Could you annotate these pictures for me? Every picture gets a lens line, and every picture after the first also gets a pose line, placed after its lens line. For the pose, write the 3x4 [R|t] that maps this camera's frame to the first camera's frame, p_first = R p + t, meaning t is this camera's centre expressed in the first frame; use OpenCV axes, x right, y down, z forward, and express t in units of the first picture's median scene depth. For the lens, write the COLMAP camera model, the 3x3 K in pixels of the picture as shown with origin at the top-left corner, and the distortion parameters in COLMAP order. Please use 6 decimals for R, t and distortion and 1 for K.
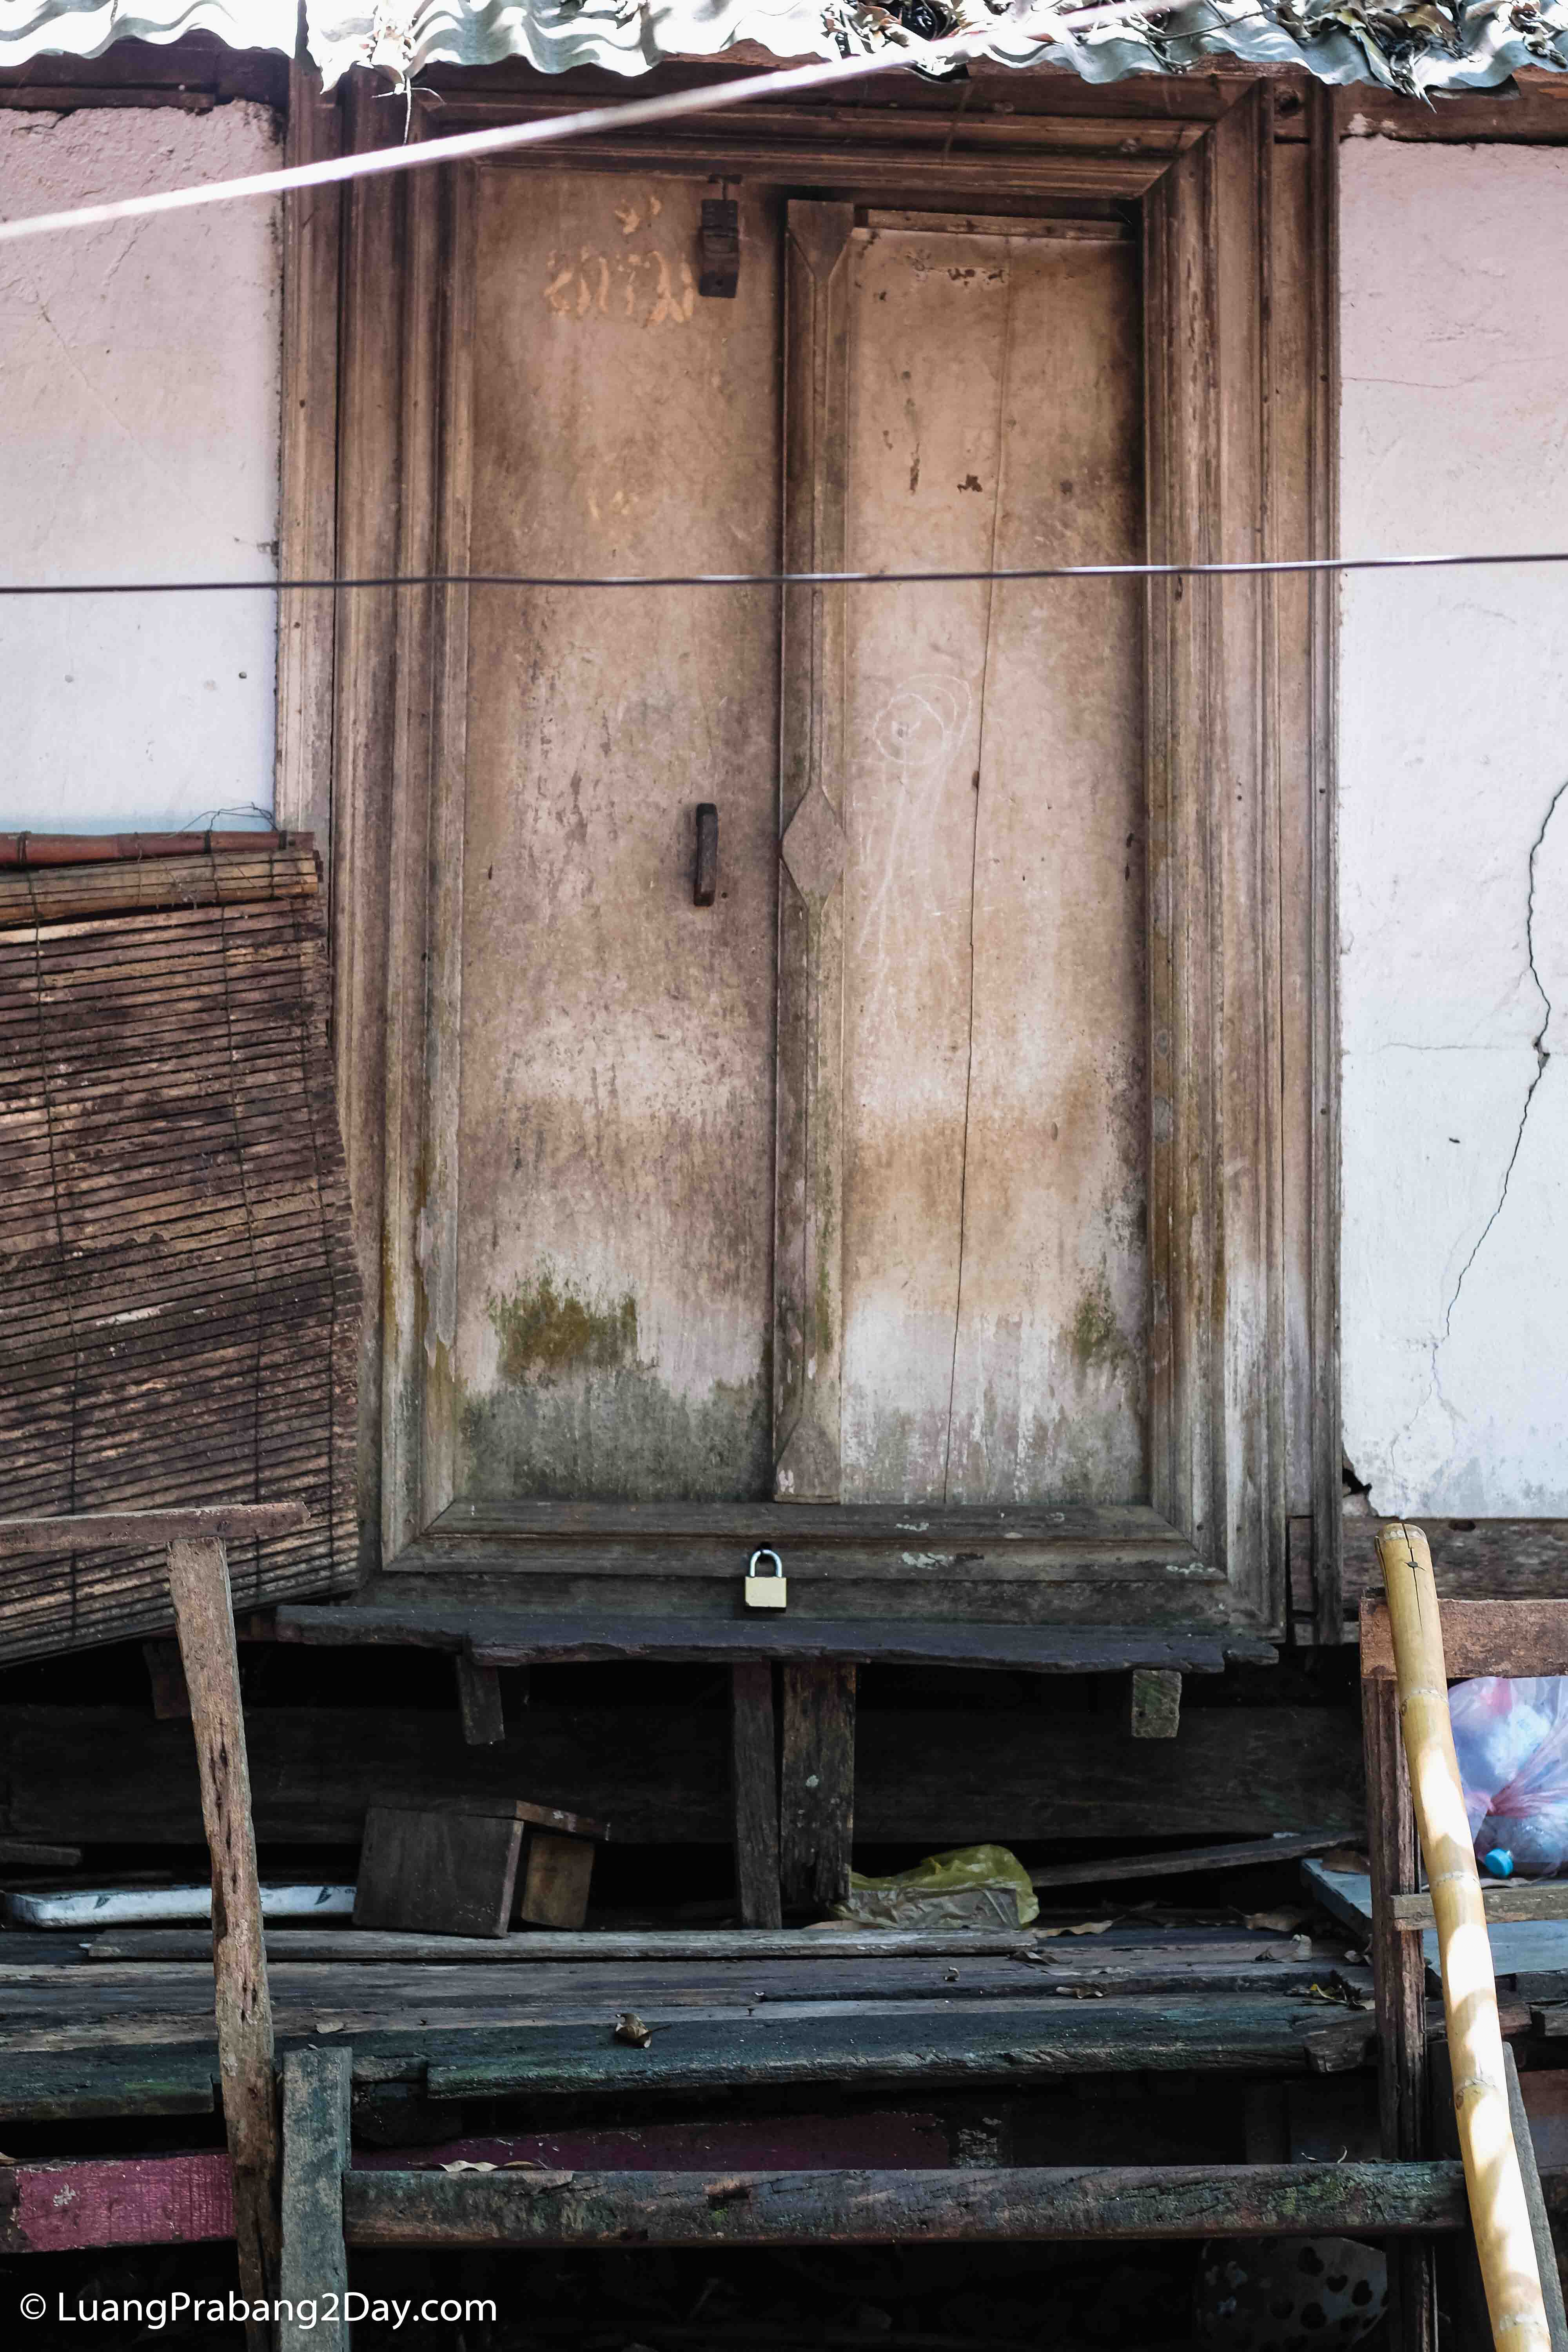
lens RADIAL K [[5599.8, 0, 784.0], [0, 5599.8, 1176.0], [0, 0, 1]] dist [-0.072678, -0.374370]
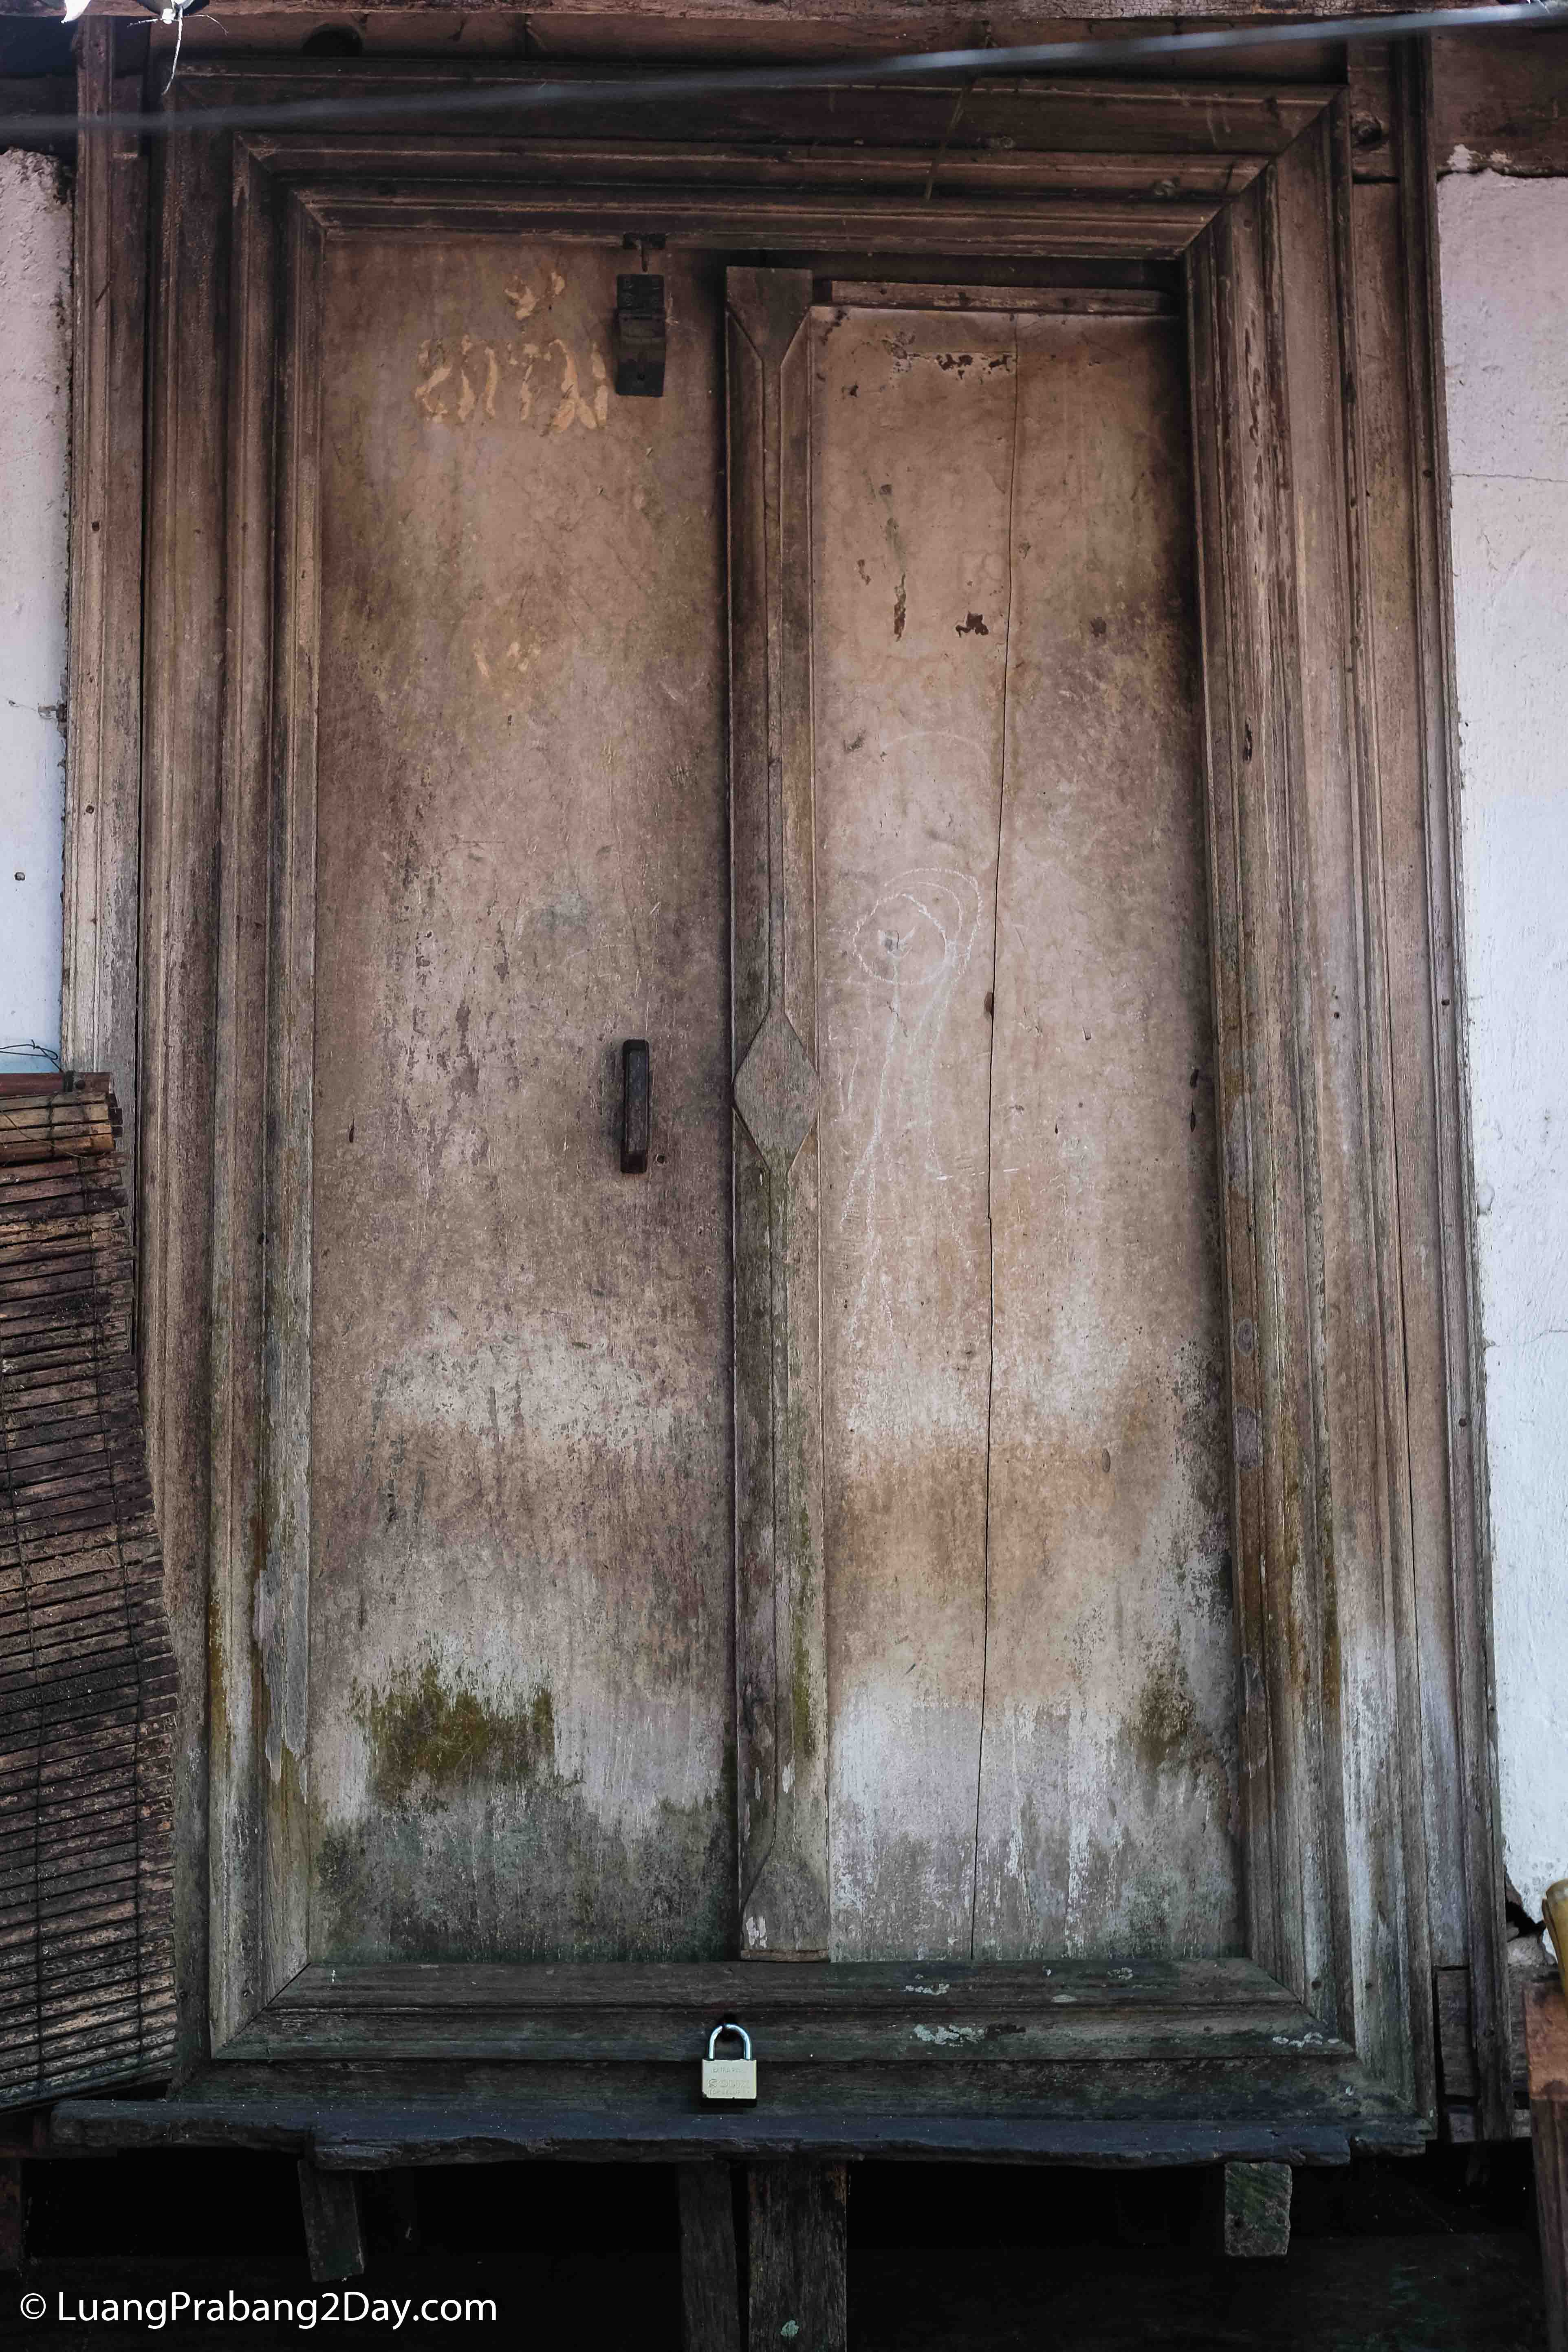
lens RADIAL K [[5599.8, 0, 784.0], [0, 5599.8, 1176.0], [0, 0, 1]] dist [-0.072678, -0.374370]
pose [[0.999222, -0.025369, -0.030181, 0.028908], [0.020895, 0.989894, -0.140263, 0.059139], [0.033434, 0.139523, 0.989654, 0.250028]]
